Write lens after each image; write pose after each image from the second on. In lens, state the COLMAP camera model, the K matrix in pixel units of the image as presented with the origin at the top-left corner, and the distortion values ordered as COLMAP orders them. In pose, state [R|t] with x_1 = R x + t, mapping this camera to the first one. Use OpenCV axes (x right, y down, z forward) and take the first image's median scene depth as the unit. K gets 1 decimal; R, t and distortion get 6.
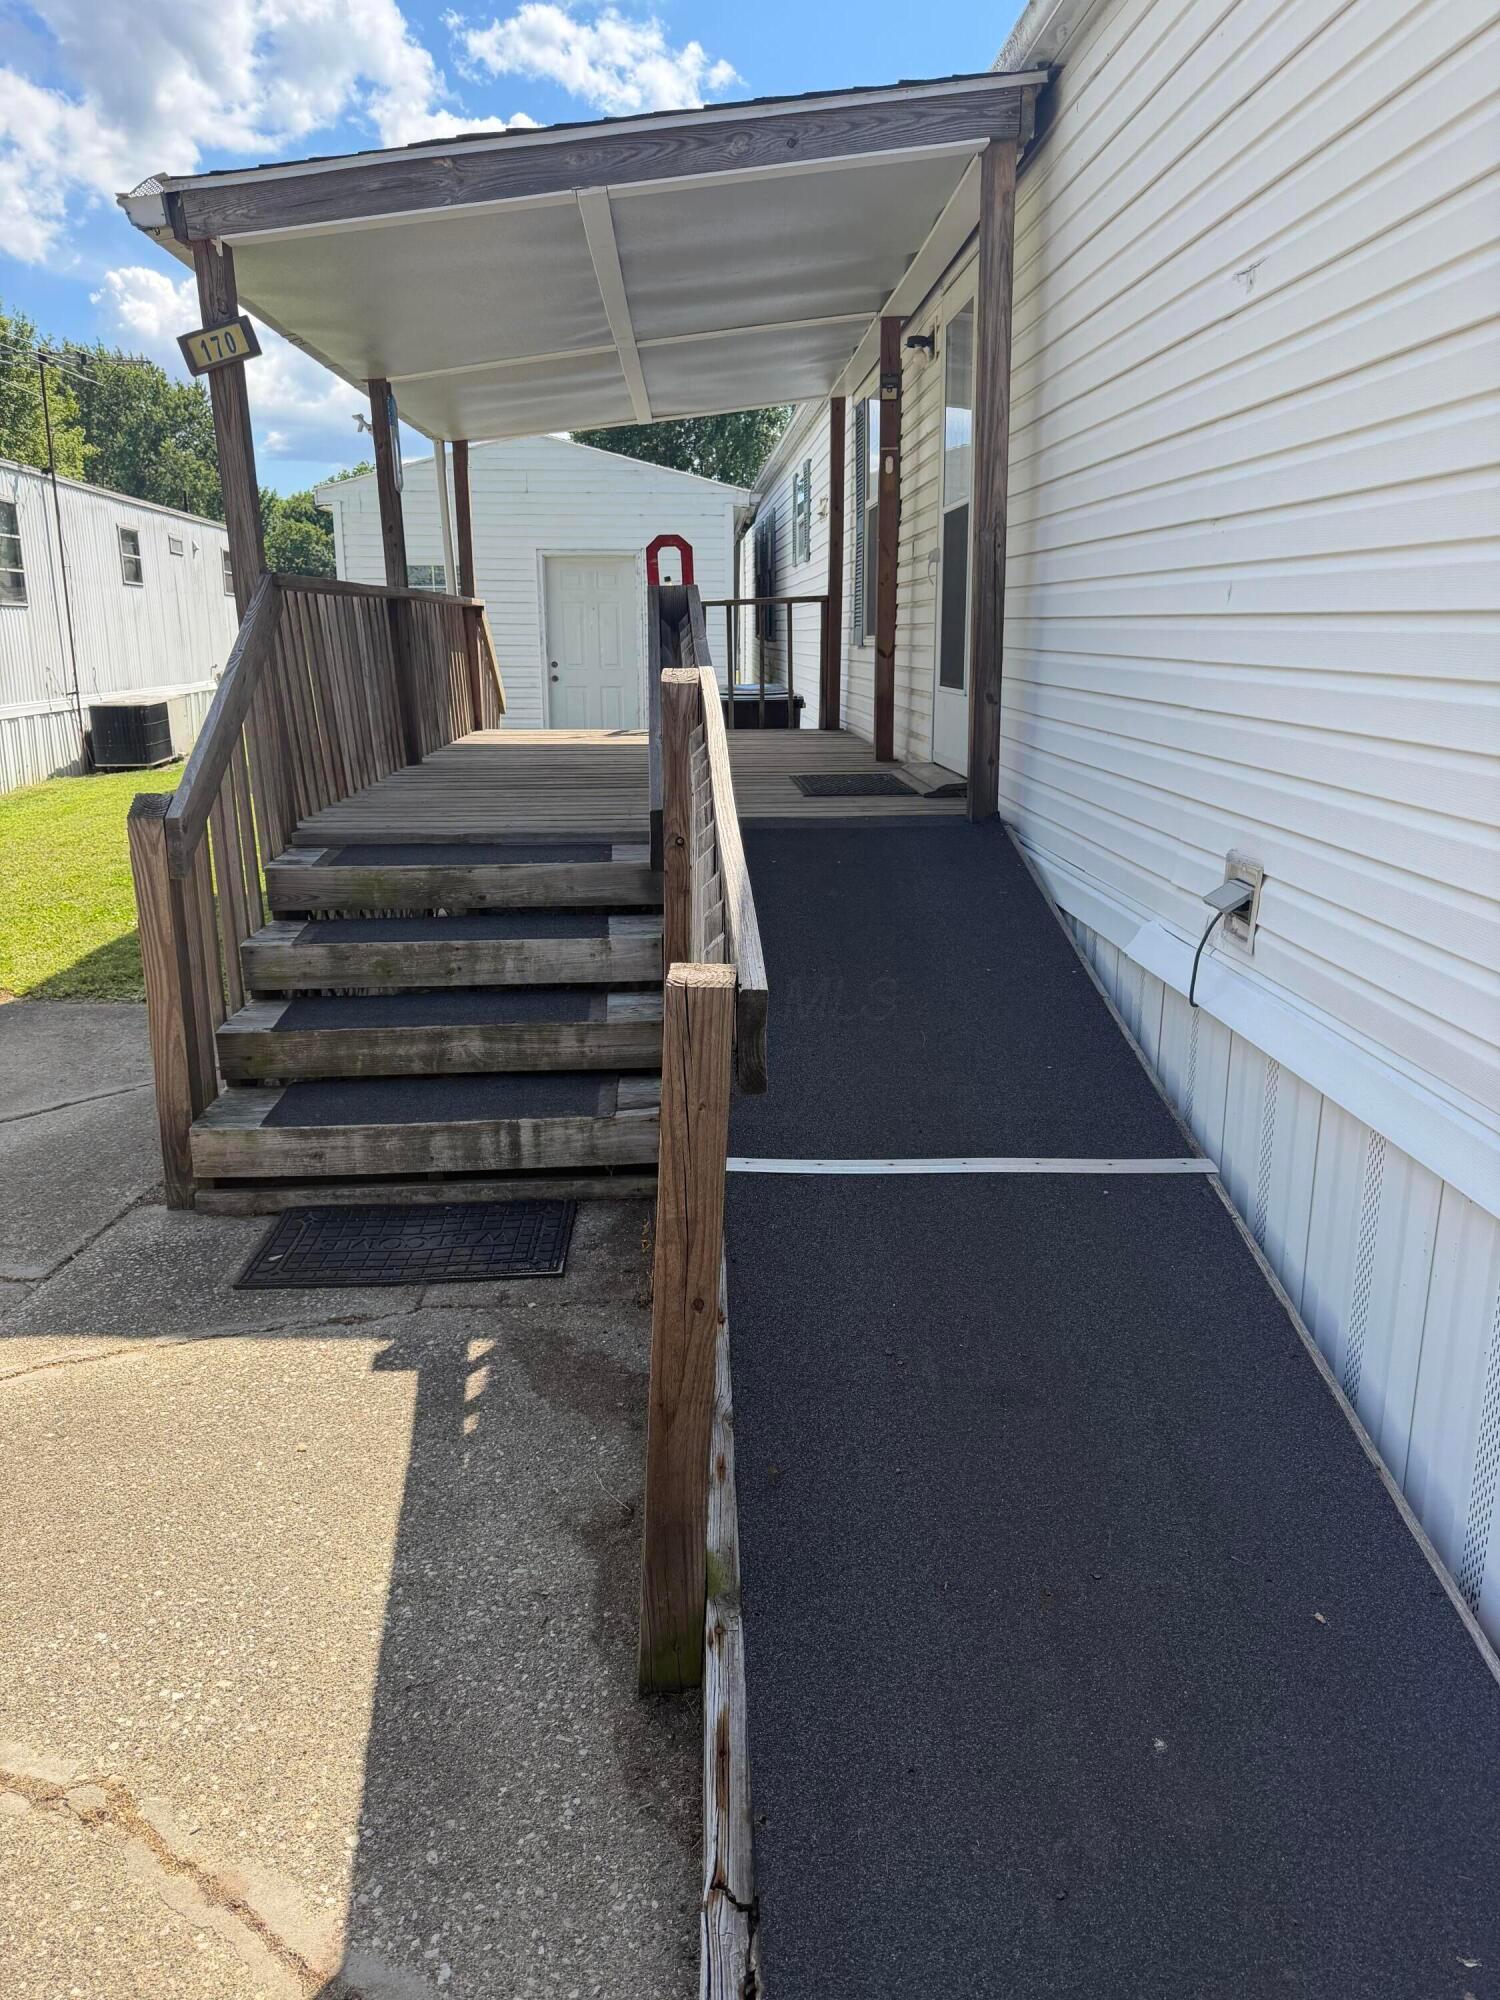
lens RADIAL K [[1417.0, 0, 748.8], [0, 1417.0, 1010.3], [0, 0, 1]] dist [0.029020, -0.026377]
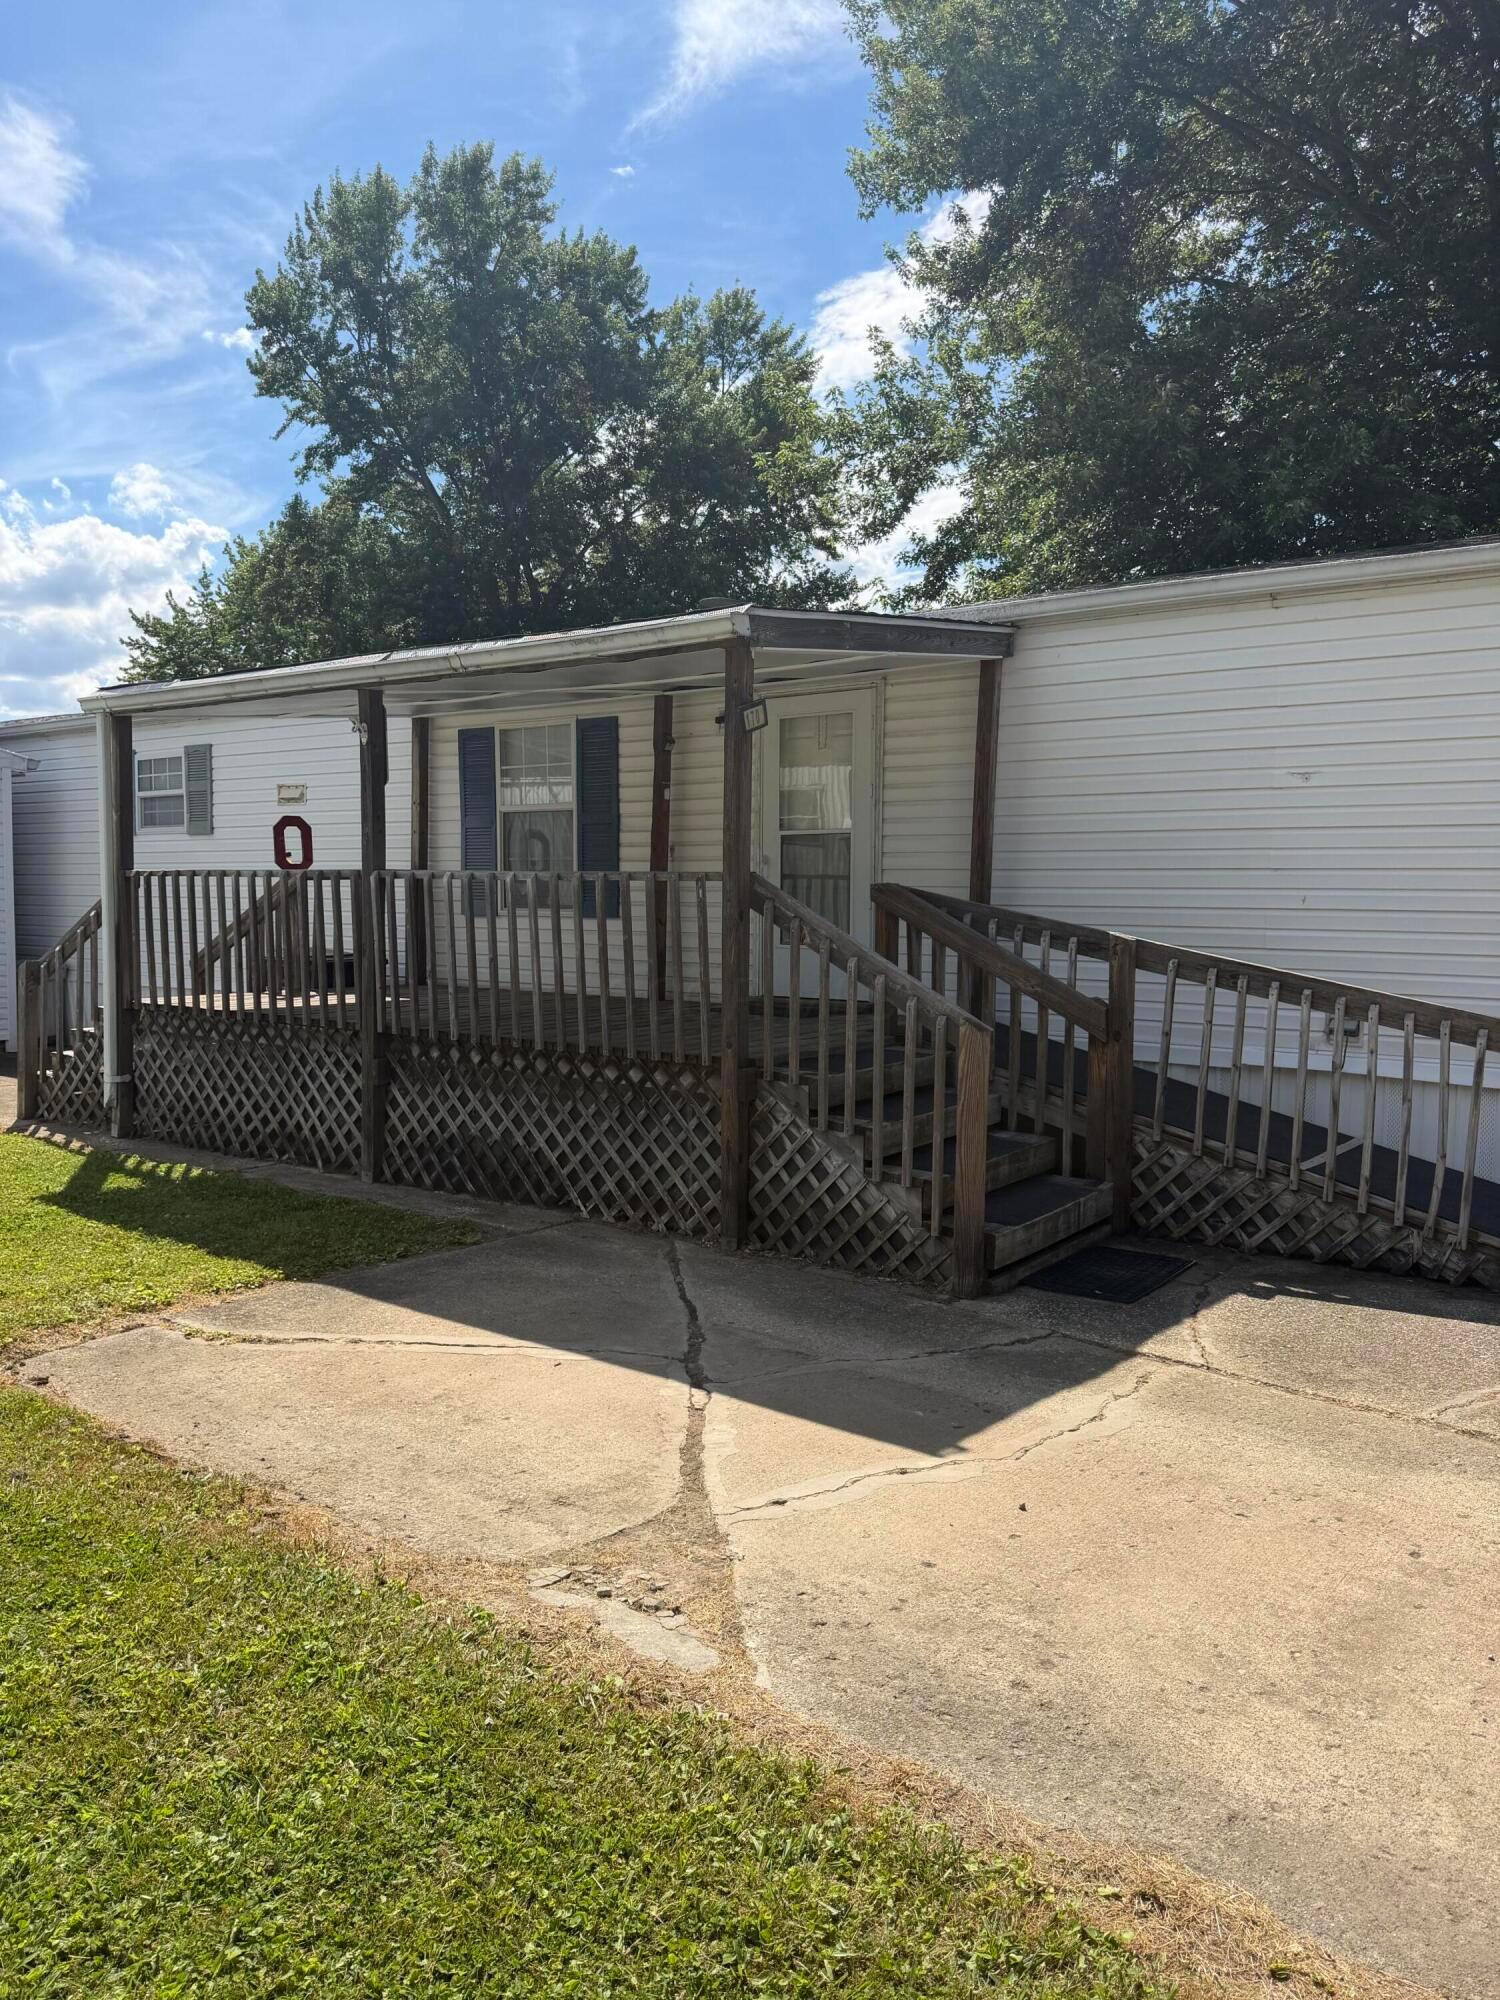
lens RADIAL K [[1387.0, 0, 750.0], [0, 1387.0, 1000.0], [0, 0, 1]] dist [0.026956, -0.044798]
pose [[0.631131, -0.044572, 0.774394, -1.746521], [0.185273, 0.978113, -0.094700, -0.073515], [-0.753225, 0.203243, 0.625576, 0.232453]]
